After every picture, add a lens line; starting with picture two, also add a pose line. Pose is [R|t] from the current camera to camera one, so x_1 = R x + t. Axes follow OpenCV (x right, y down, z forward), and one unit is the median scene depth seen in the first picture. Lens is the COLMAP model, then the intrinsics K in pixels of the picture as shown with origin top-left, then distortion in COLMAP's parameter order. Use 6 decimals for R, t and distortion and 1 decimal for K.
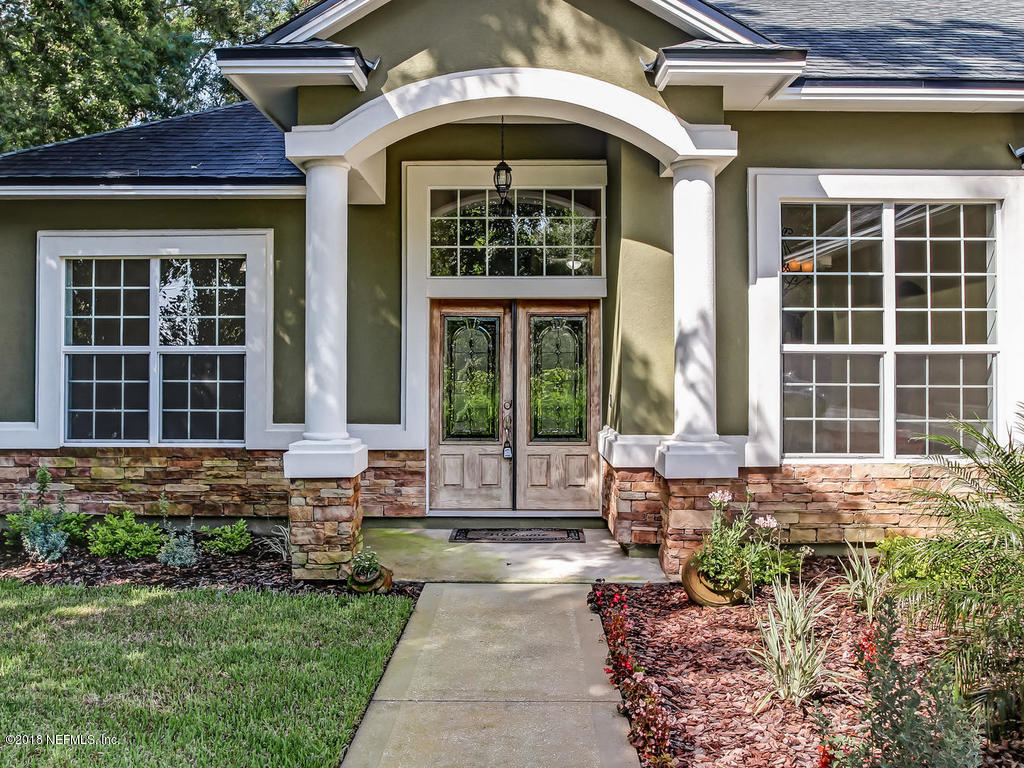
lens RADIAL K [[888.3, 0, 478.6], [0, 888.3, 355.1], [0, 0, 1]] dist [-0.031568, -0.000984]
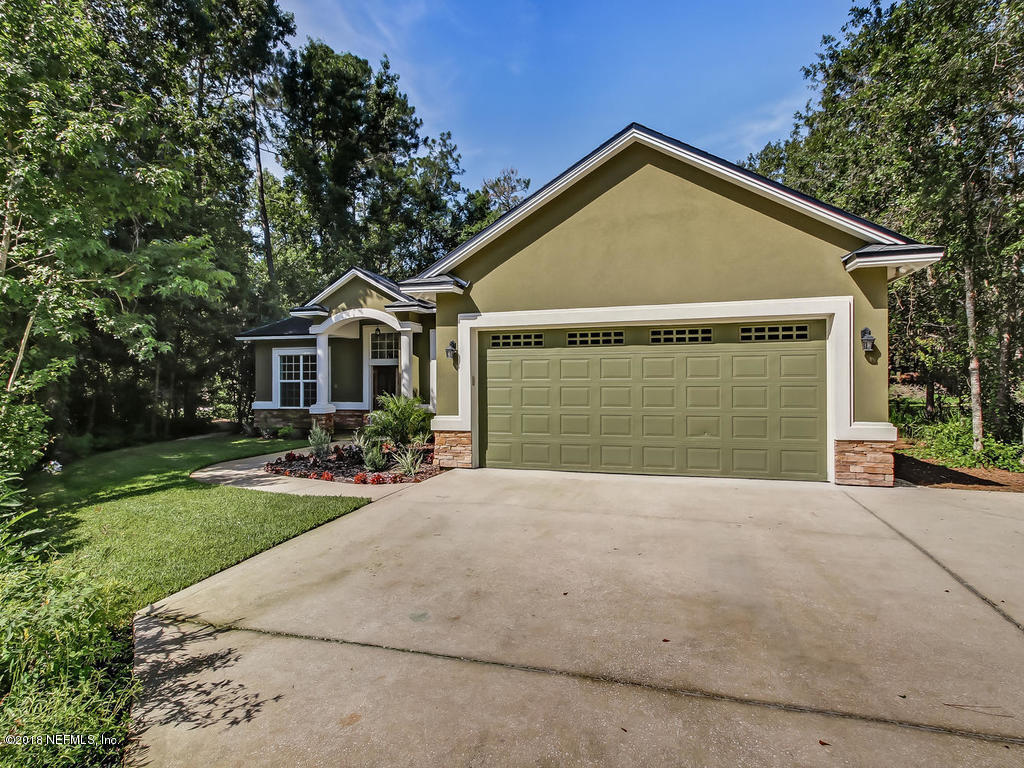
lens RADIAL K [[579.6, 0, 513.4], [0, 579.6, 369.0], [0, 0, 1]] dist [0.004591, -0.001212]
pose [[0.959565, -0.013515, -0.281161, 1.104169], [0.009944, 0.999851, -0.014123, -0.012958], [0.281310, 0.010756, 0.959557, -0.989685]]
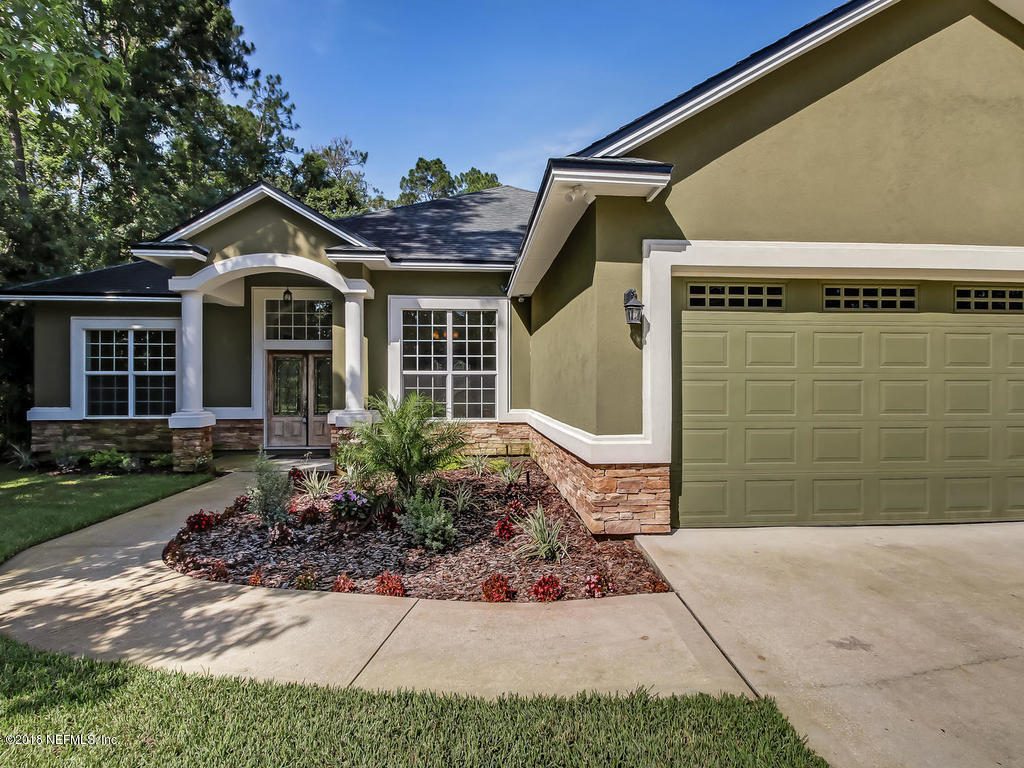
lens RADIAL K [[555.3, 0, 512.0], [0, 555.3, 384.0], [0, 0, 1]] dist [0.002646, -0.000837]
pose [[0.995549, -0.001235, 0.094234, 0.424425], [0.000186, 0.999938, 0.011142, 0.005491], [-0.094242, -0.011075, 0.995488, -0.423277]]
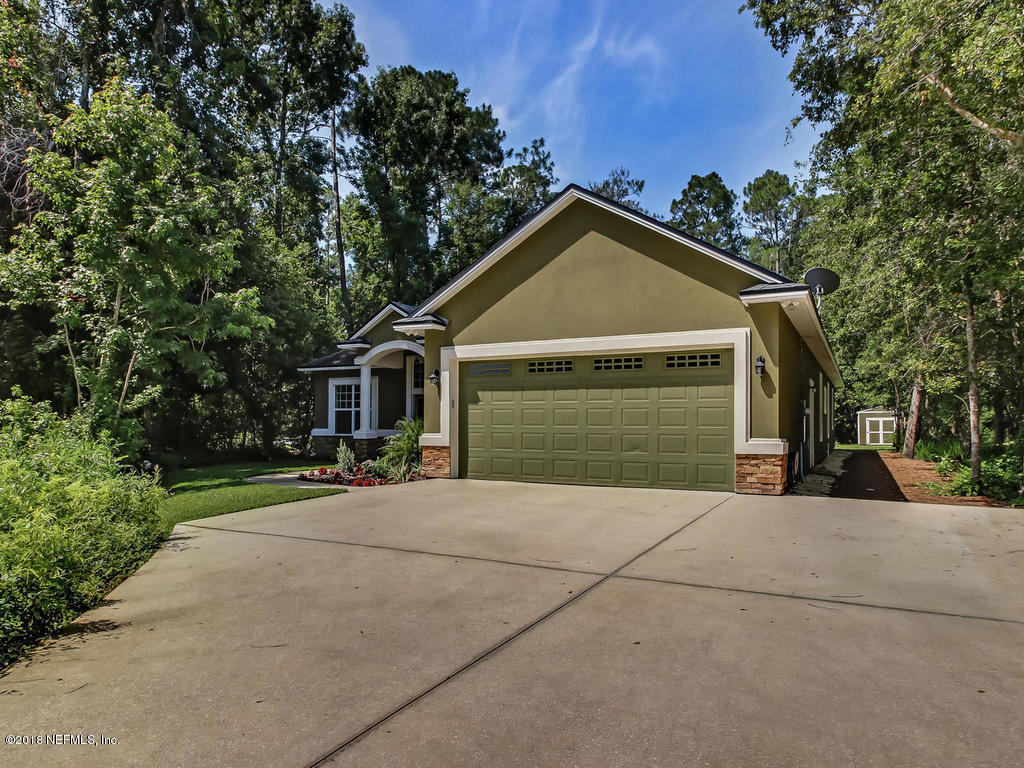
lens RADIAL K [[735.5, 0, 512.0], [0, 735.5, 384.0], [0, 0, 1]] dist [-0.033002, -0.000035]
pose [[0.872900, -0.026474, -0.487180, 1.743894], [0.004862, 0.998949, -0.045574, 0.031699], [0.487875, 0.037413, 0.872112, -1.388415]]
